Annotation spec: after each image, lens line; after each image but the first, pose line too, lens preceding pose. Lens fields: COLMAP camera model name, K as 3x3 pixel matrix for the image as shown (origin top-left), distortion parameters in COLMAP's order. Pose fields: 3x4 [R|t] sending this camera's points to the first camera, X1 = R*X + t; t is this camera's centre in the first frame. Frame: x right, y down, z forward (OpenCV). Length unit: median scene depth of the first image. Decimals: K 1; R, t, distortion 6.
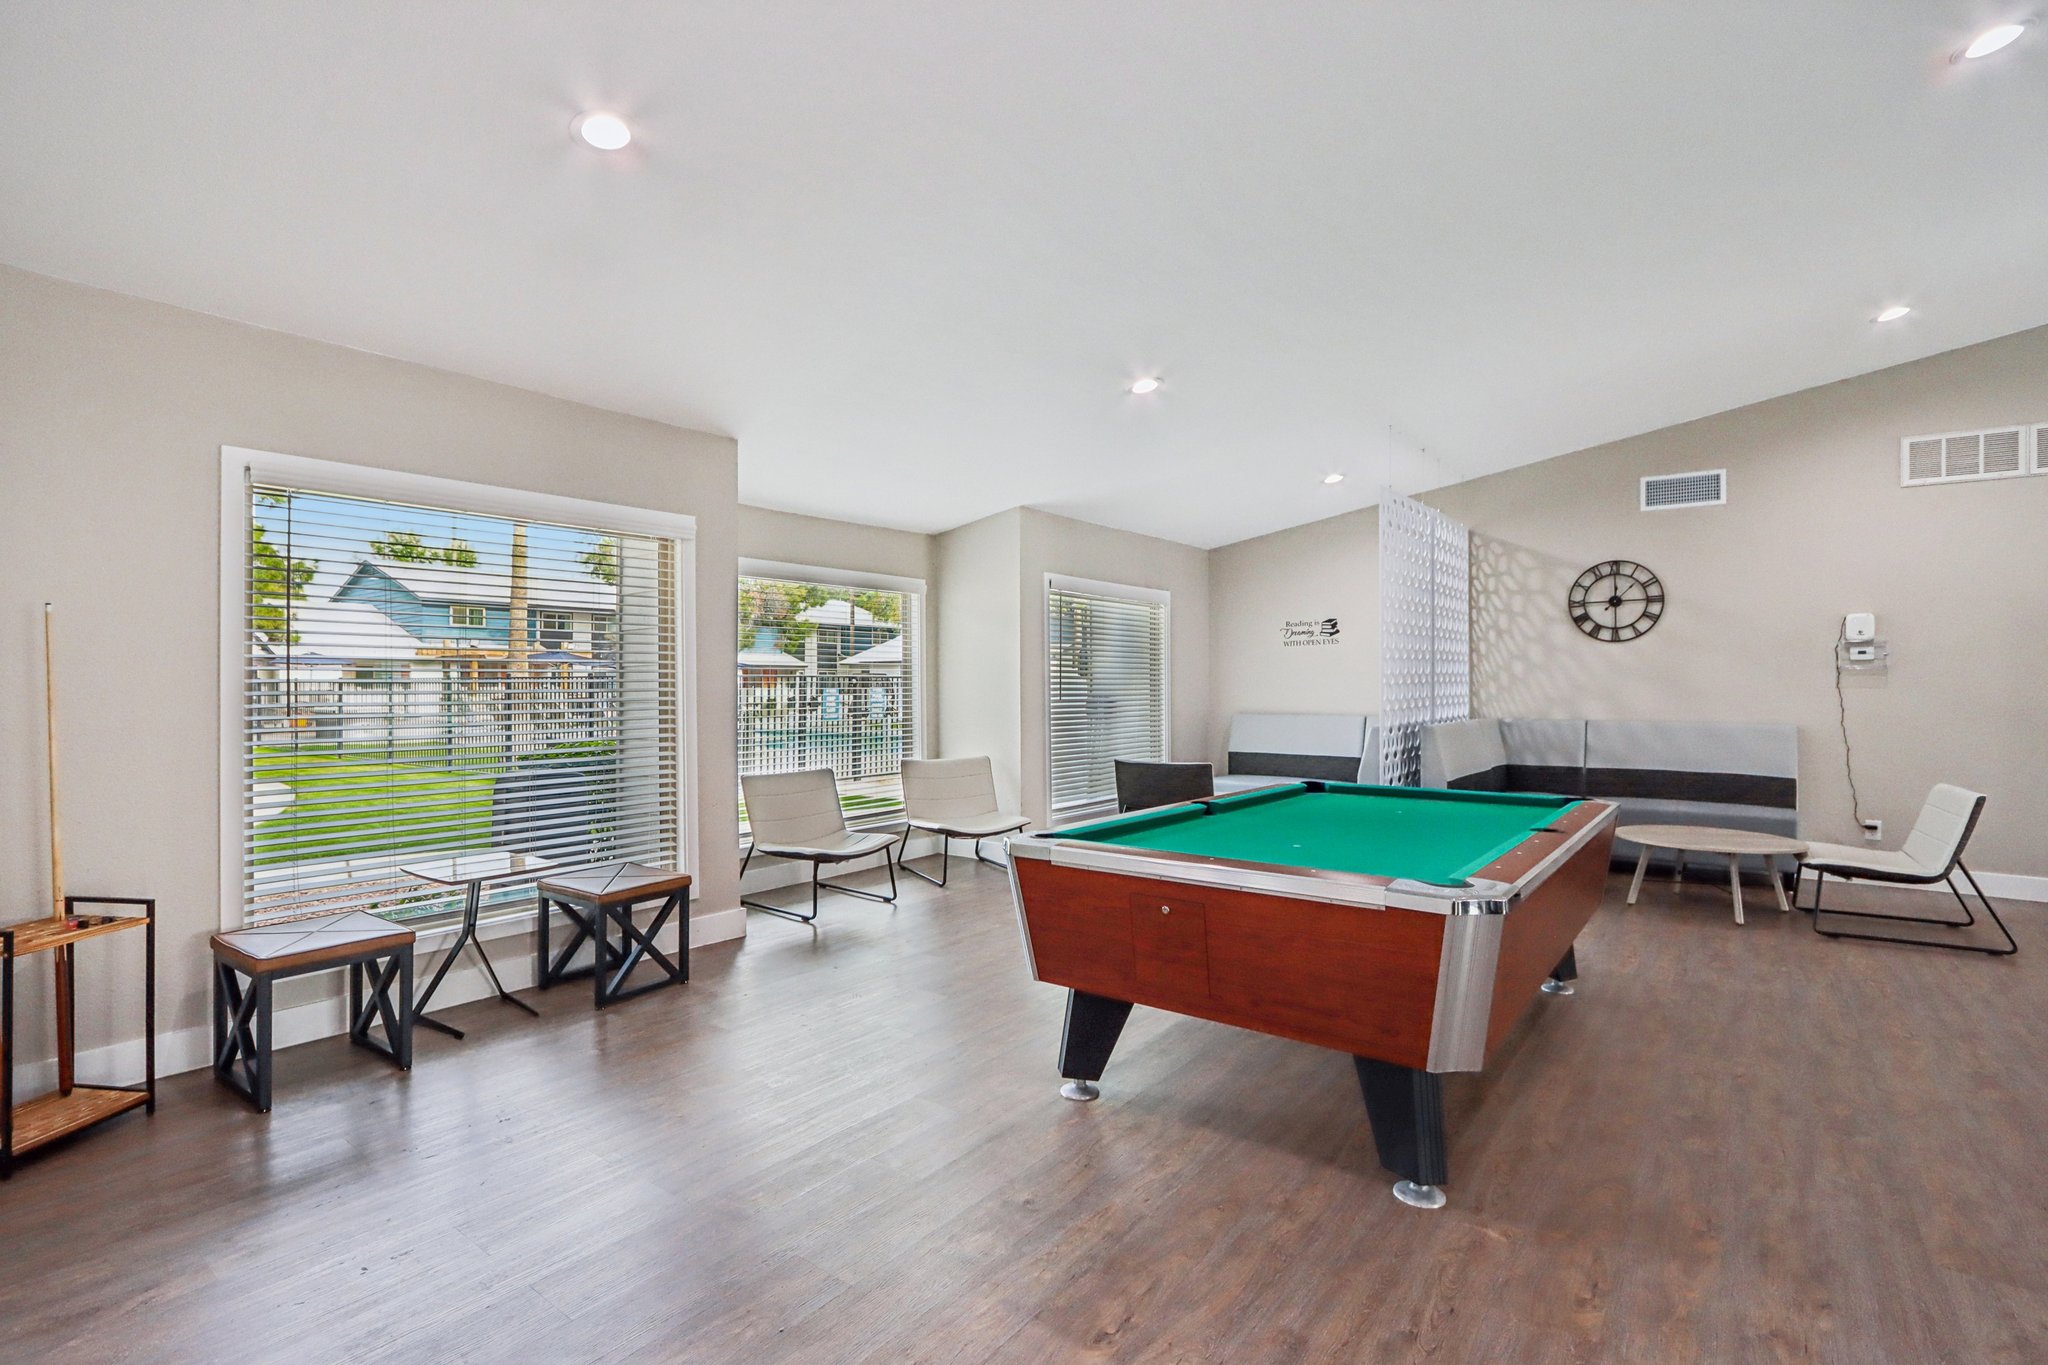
lens RADIAL K [[982.5, 0, 1024.0], [0, 982.5, 682.5], [0, 0, 1]] dist [-0.022670, -0.000263]
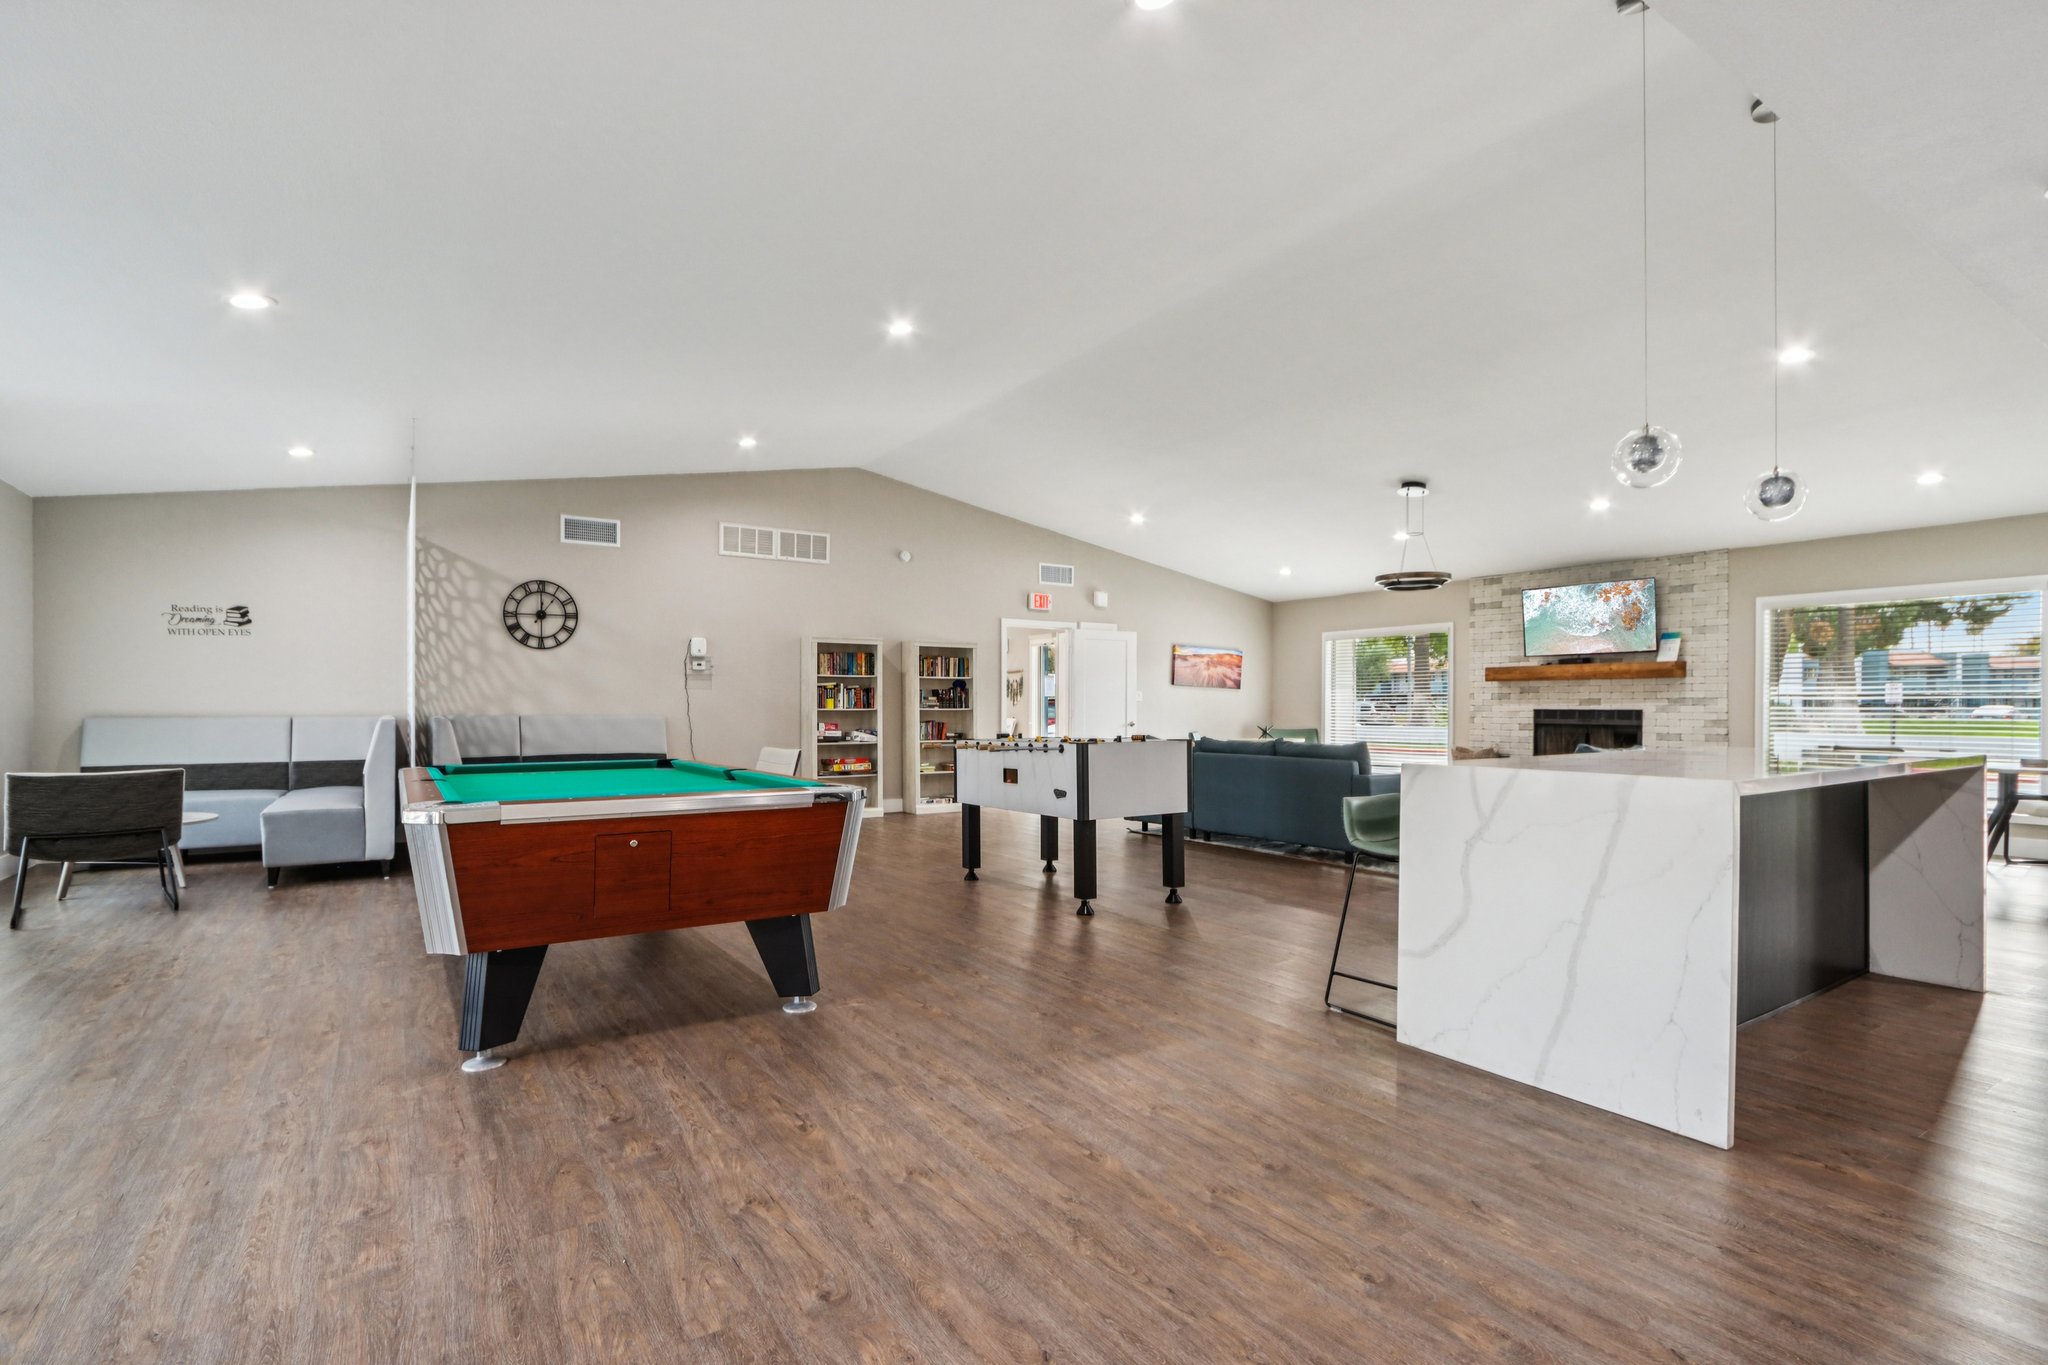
lens RADIAL K [[948.3, 0, 1015.3], [0, 948.3, 708.1], [0, 0, 1]] dist [-0.000826, -0.000251]
pose [[0.312167, -0.003671, 0.950020, -0.304144], [0.004182, 0.999988, 0.002490, 0.029309], [-0.950018, 0.003196, 0.312178, 0.093120]]
